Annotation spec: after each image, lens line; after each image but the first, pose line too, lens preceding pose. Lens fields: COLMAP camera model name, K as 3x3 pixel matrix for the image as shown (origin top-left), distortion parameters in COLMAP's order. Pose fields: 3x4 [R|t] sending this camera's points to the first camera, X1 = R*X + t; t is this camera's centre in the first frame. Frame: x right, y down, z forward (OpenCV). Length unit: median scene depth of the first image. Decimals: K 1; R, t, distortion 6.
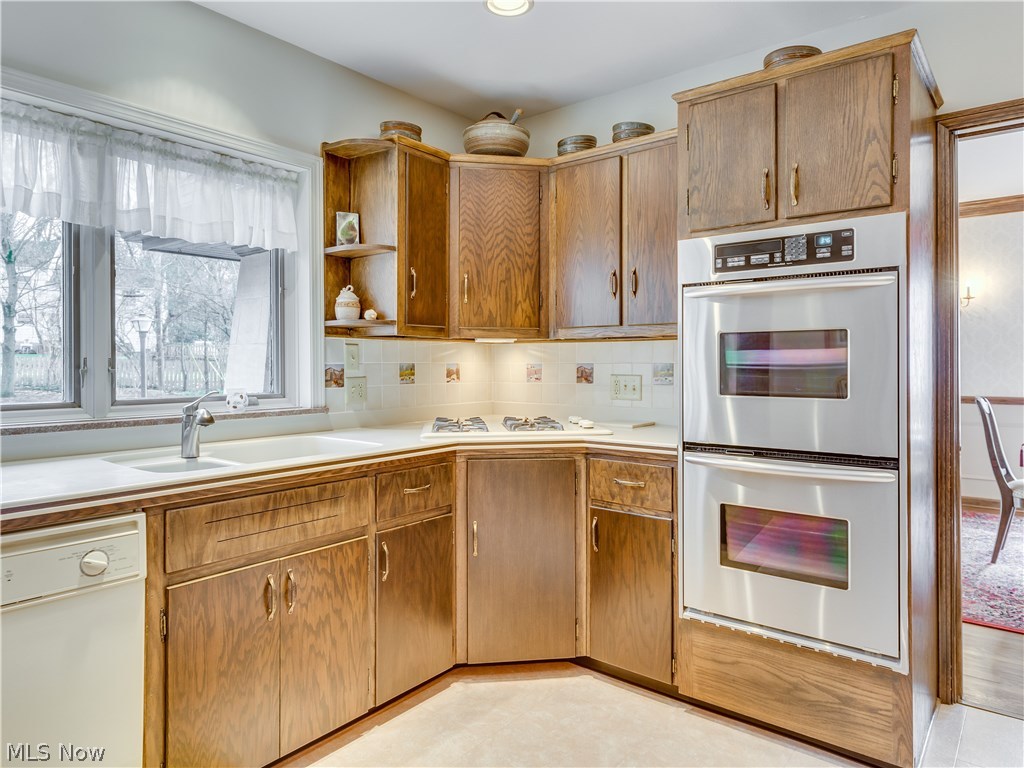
lens RADIAL K [[653.4, 0, 509.0], [0, 653.4, 379.3], [0, 0, 1]] dist [0.002506, -0.000041]
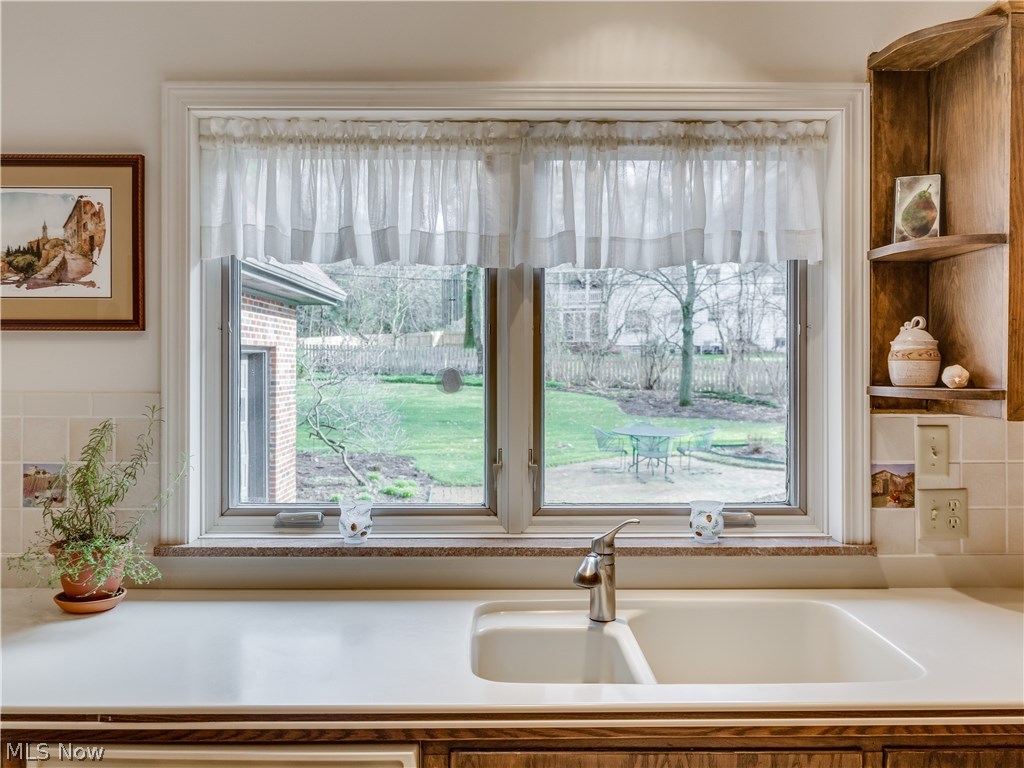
lens RADIAL K [[860.3, 0, 509.1], [0, 860.3, 375.5], [0, 0, 1]] dist [-0.017513, 0.010482]
pose [[0.632835, 0.013021, -0.774177, 0.077359], [-0.018257, 0.999832, 0.001892, -0.094570], [0.774071, 0.012937, 0.632966, 0.329661]]
